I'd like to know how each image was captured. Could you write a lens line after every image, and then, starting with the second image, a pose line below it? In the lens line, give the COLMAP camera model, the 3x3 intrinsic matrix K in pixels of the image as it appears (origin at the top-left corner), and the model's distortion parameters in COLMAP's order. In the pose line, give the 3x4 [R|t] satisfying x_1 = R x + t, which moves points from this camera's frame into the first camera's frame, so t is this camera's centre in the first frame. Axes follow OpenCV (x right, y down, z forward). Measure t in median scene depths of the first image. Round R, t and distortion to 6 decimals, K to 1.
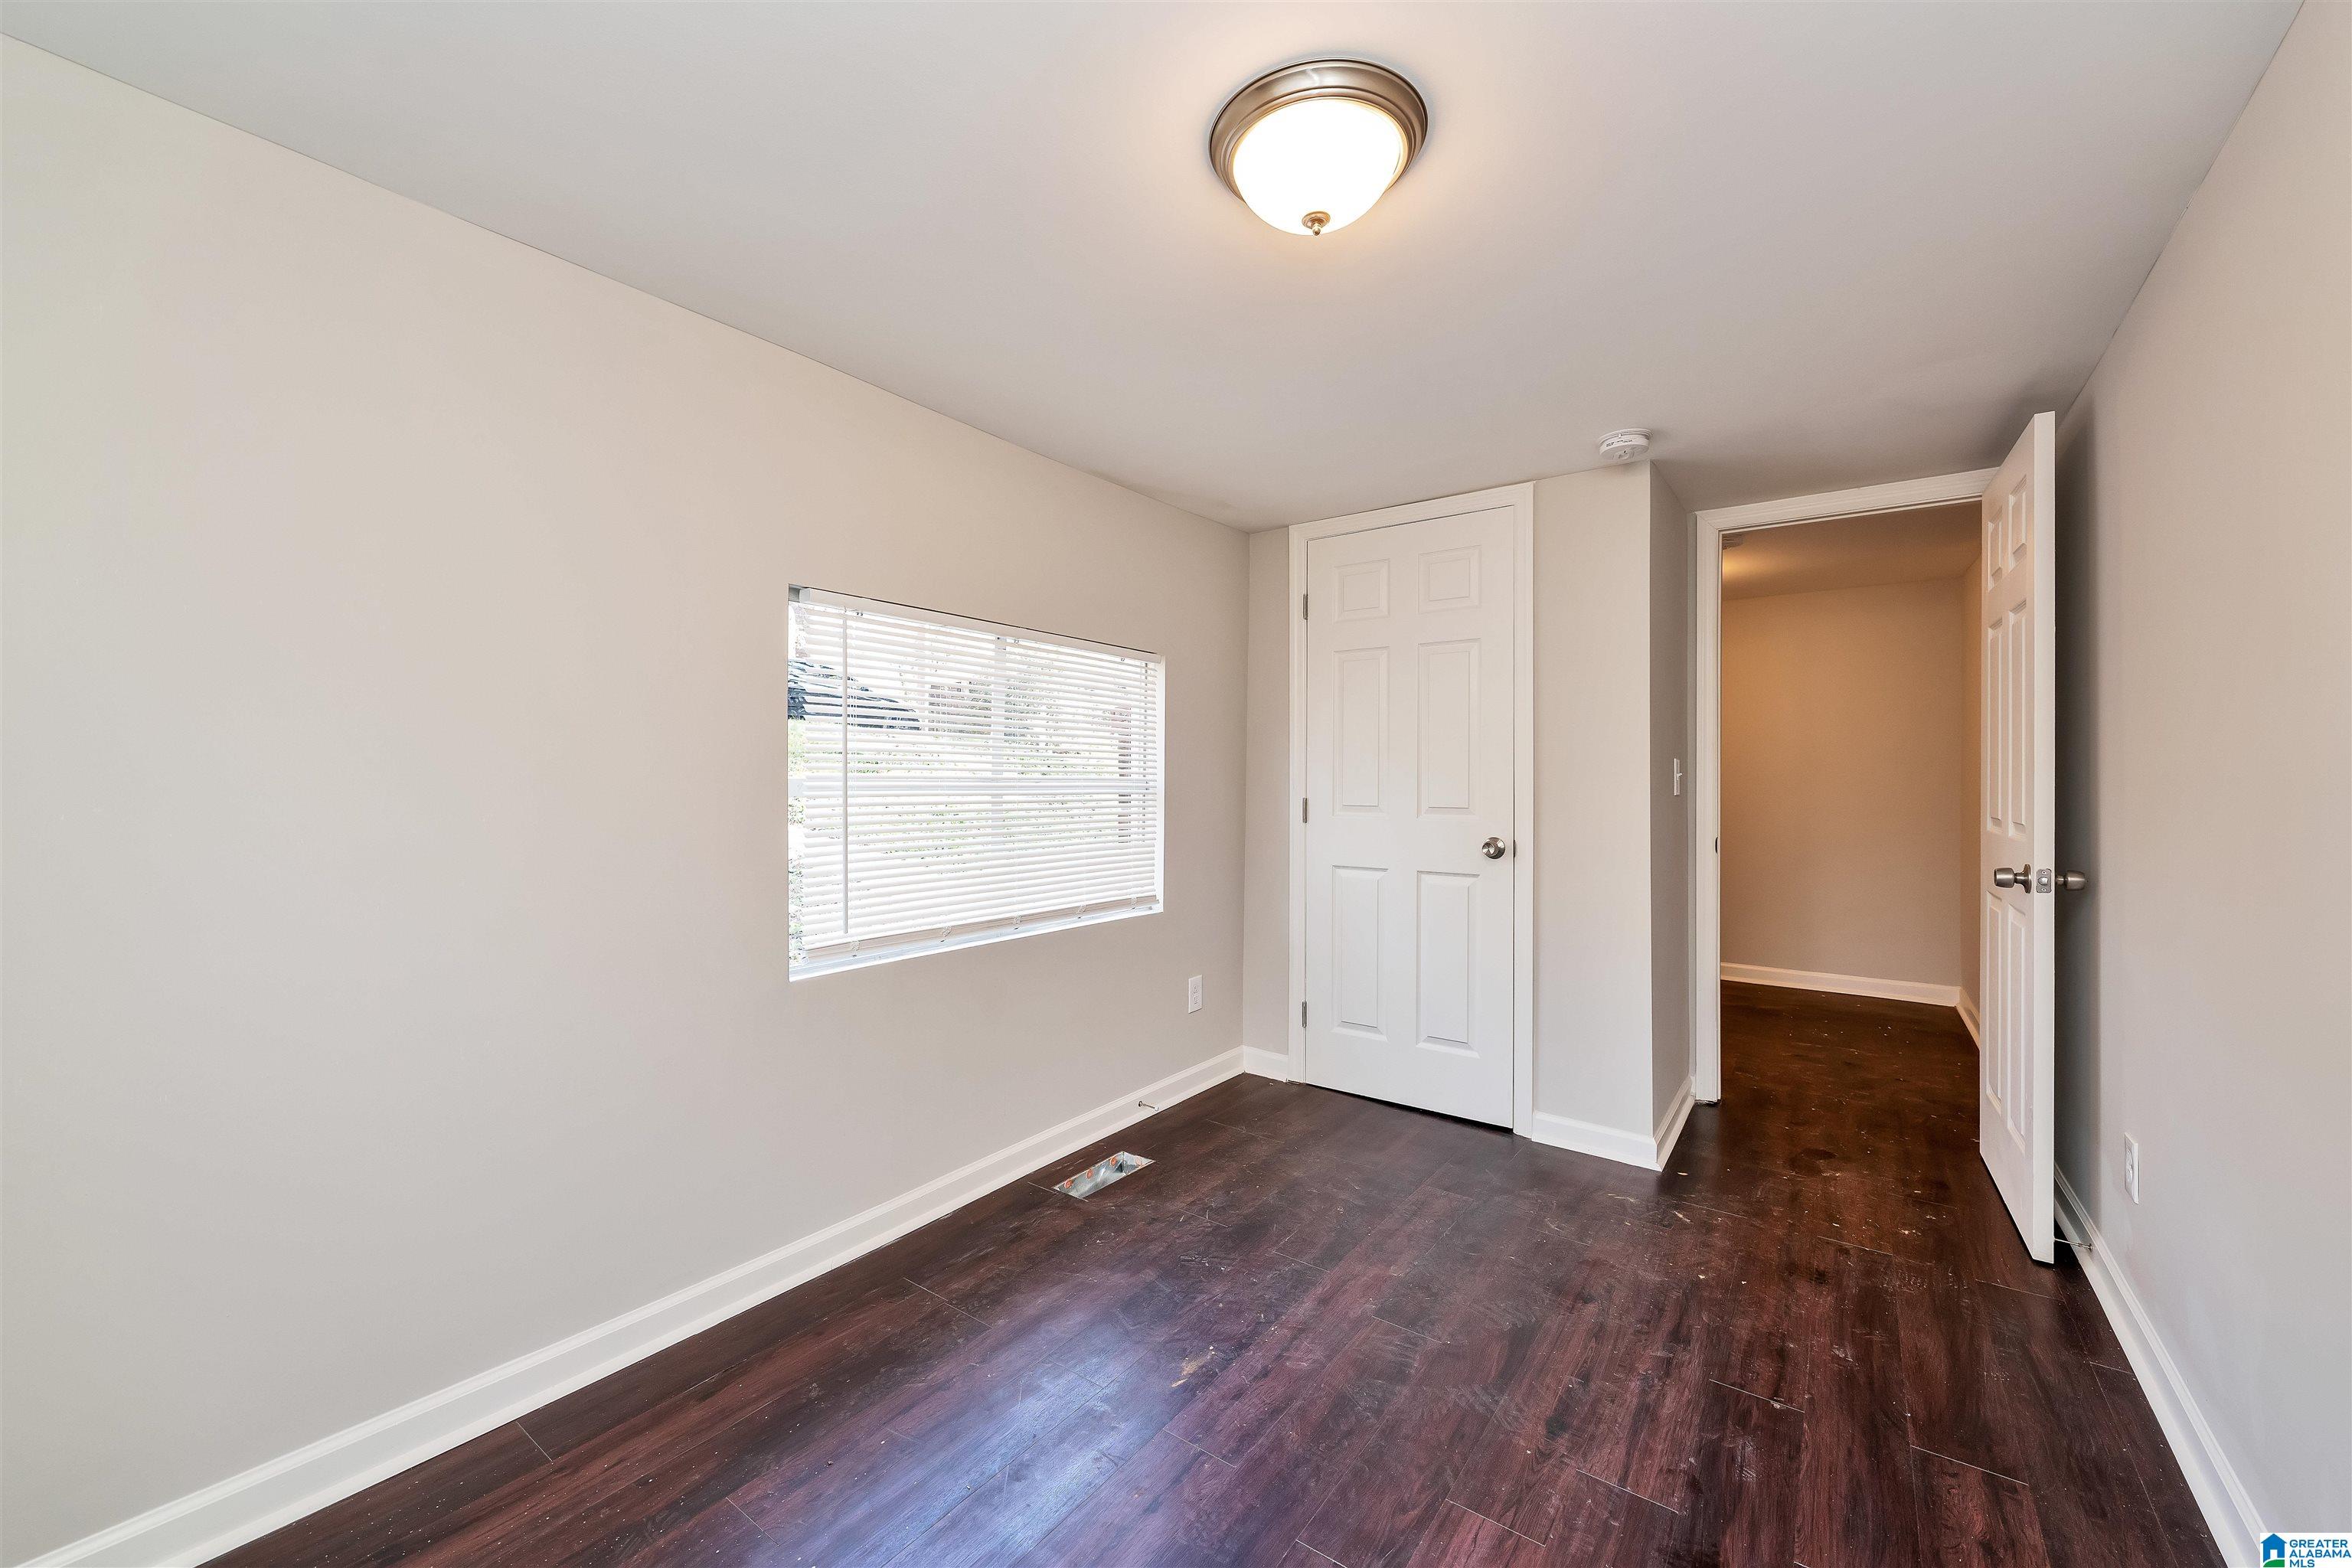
lens RADIAL K [[885.5, 0, 1175.5], [0, 885.5, 786.6], [0, 0, 1]] dist [-0.000508, 0.000096]
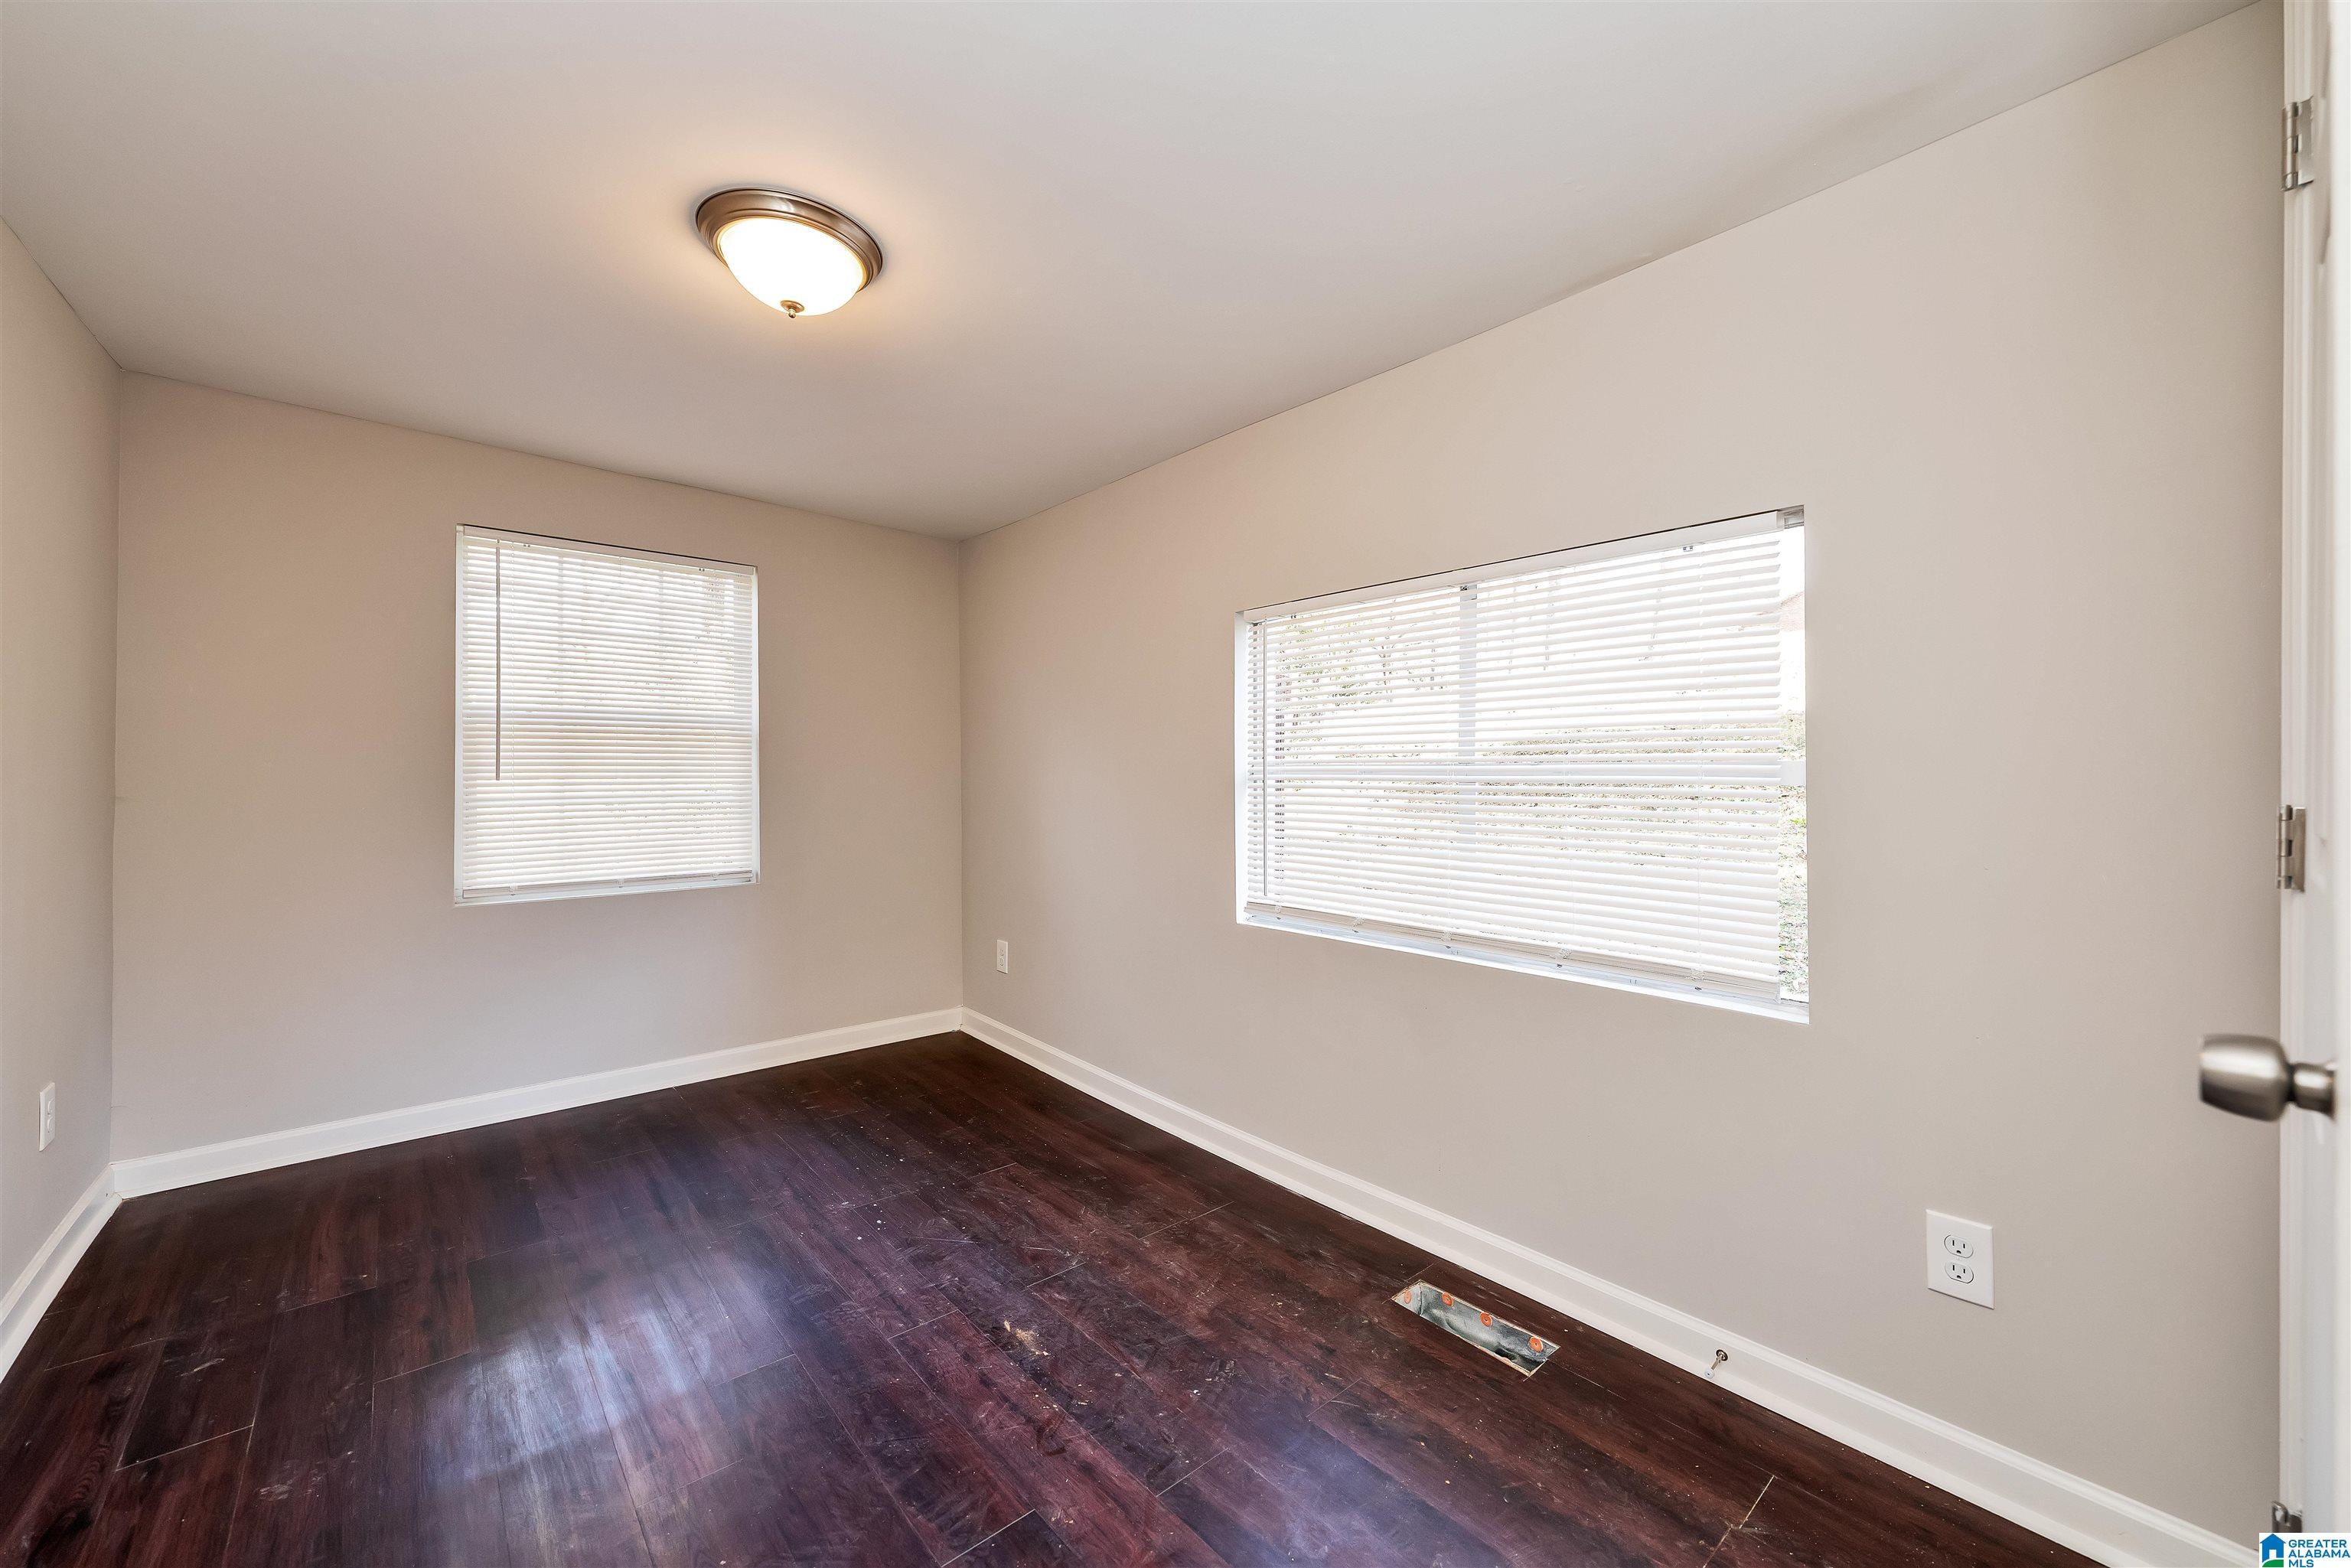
lens RADIAL K [[885.1, 0, 1180.1], [0, 885.1, 788.1], [0, 0, 1]] dist [-0.000508, 0.000096]
pose [[-0.194702, 0.008194, -0.980828, 0.828451], [-0.009845, 0.999898, 0.010308, 0.012501], [0.980813, 0.011663, -0.194602, 1.161549]]
